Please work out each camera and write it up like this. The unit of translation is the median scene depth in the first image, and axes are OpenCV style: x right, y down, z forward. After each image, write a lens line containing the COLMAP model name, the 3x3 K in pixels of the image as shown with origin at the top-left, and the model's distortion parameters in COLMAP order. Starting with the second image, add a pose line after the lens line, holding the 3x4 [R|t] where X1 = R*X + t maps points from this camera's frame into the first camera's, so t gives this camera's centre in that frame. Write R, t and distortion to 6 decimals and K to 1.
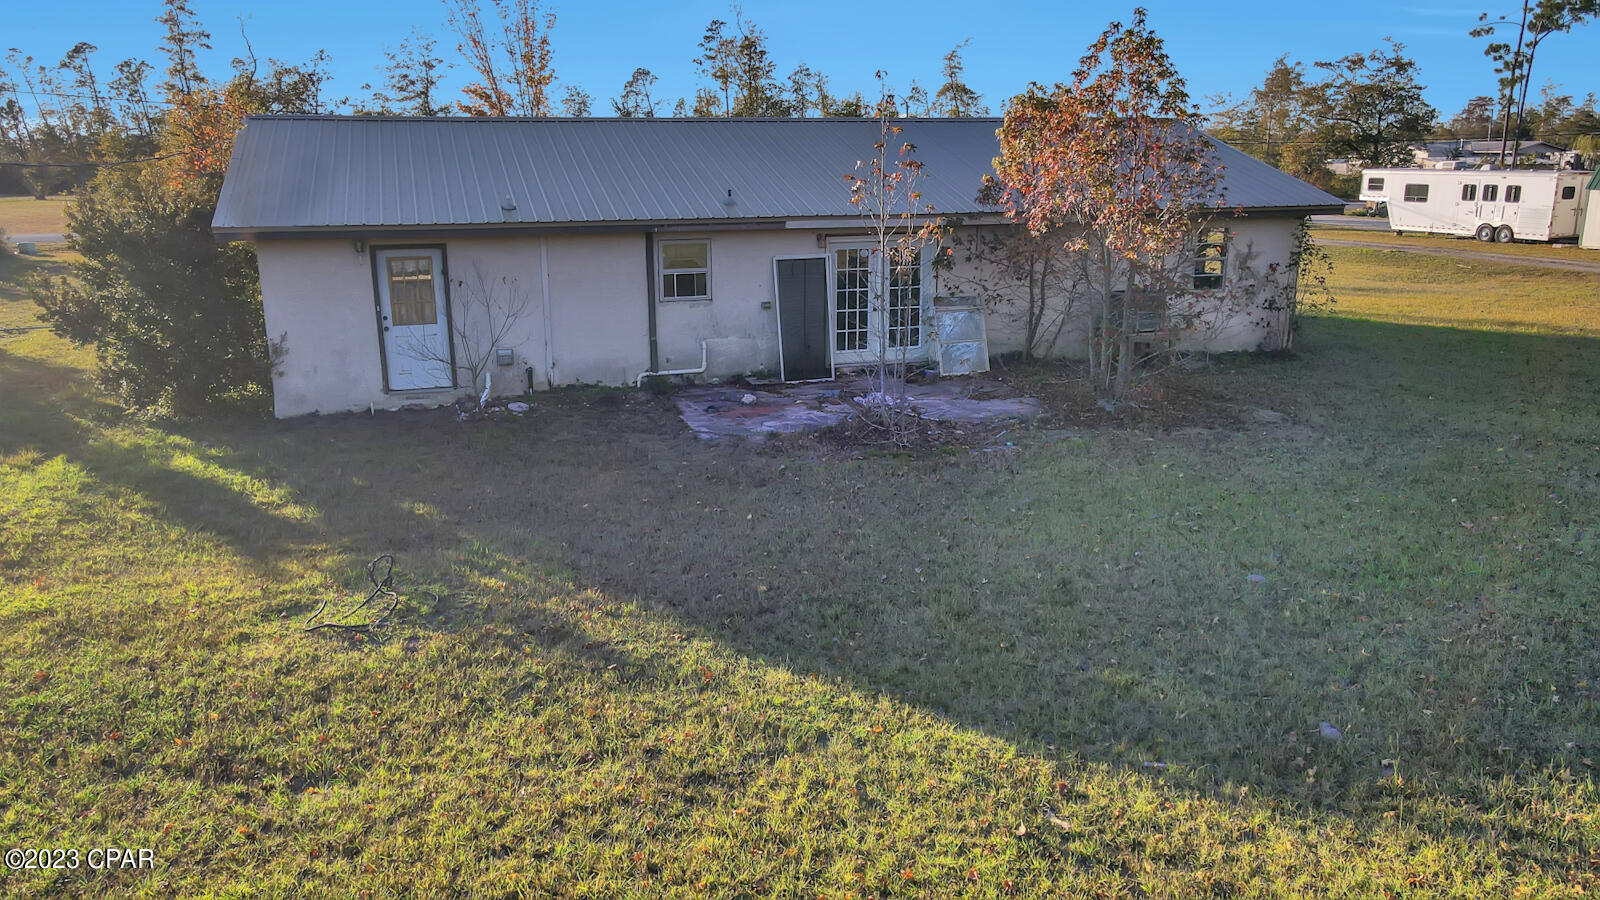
lens RADIAL K [[1161.3, 0, 795.7], [0, 1161.3, 452.5], [0, 0, 1]] dist [-0.006453, 0.001120]
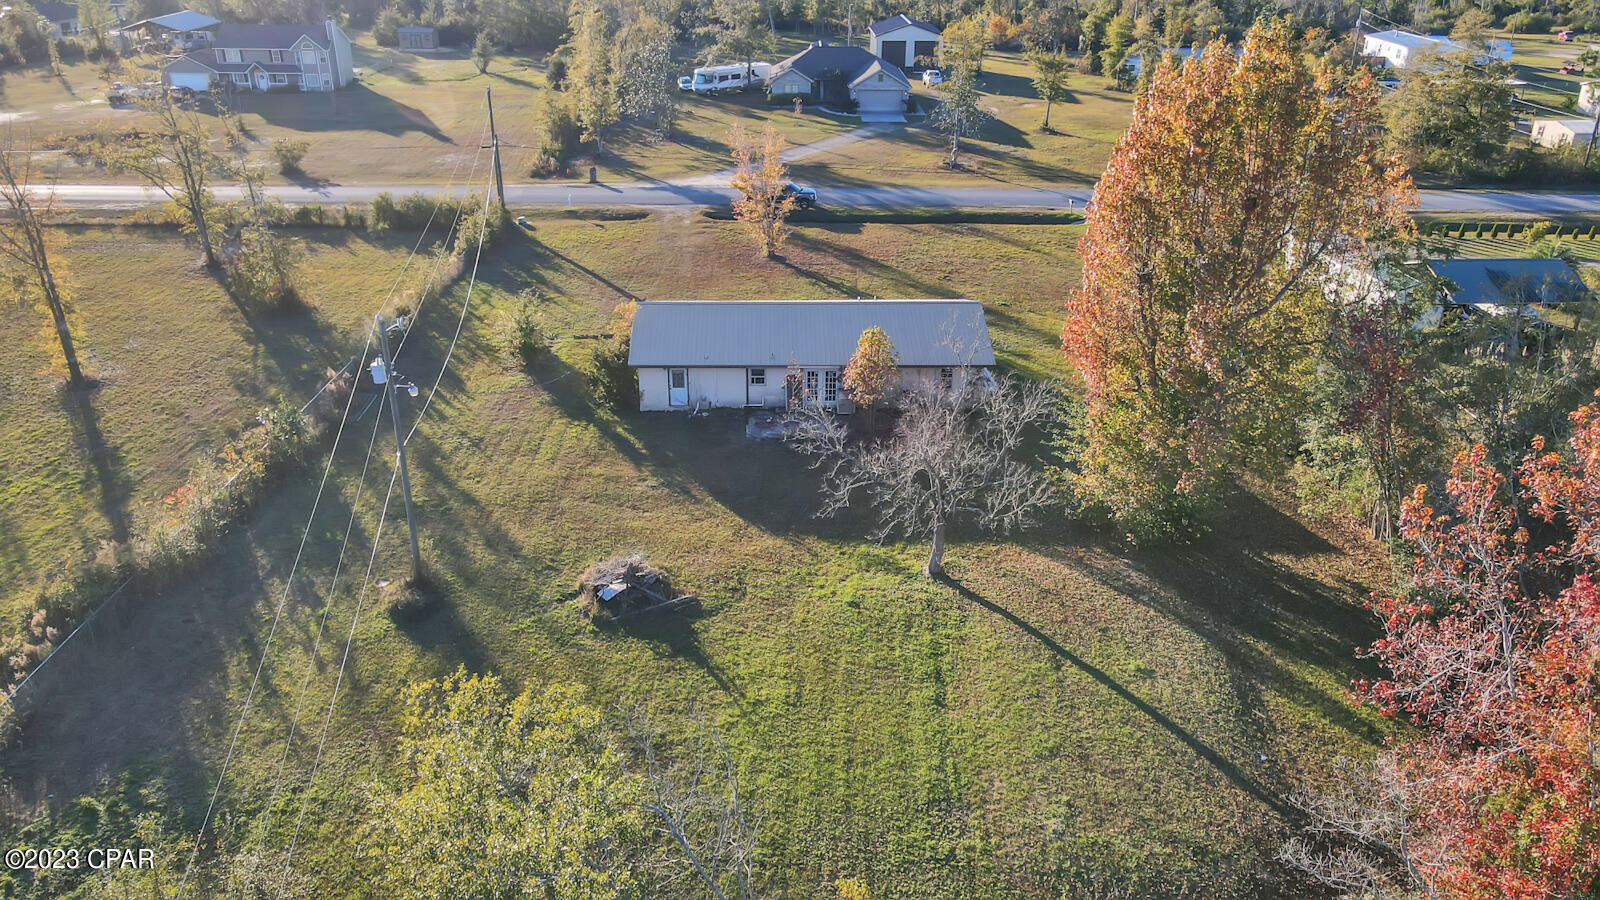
lens RADIAL K [[1161.3, 0, 801.3], [0, 1161.3, 450.6], [0, 0, 1]] dist [-0.006453, 0.001120]
pose [[0.960021, 0.141830, -0.241337, 1.094086], [-0.092862, 0.974681, 0.203405, -0.816683], [0.264075, -0.172862, 0.948885, -2.747865]]
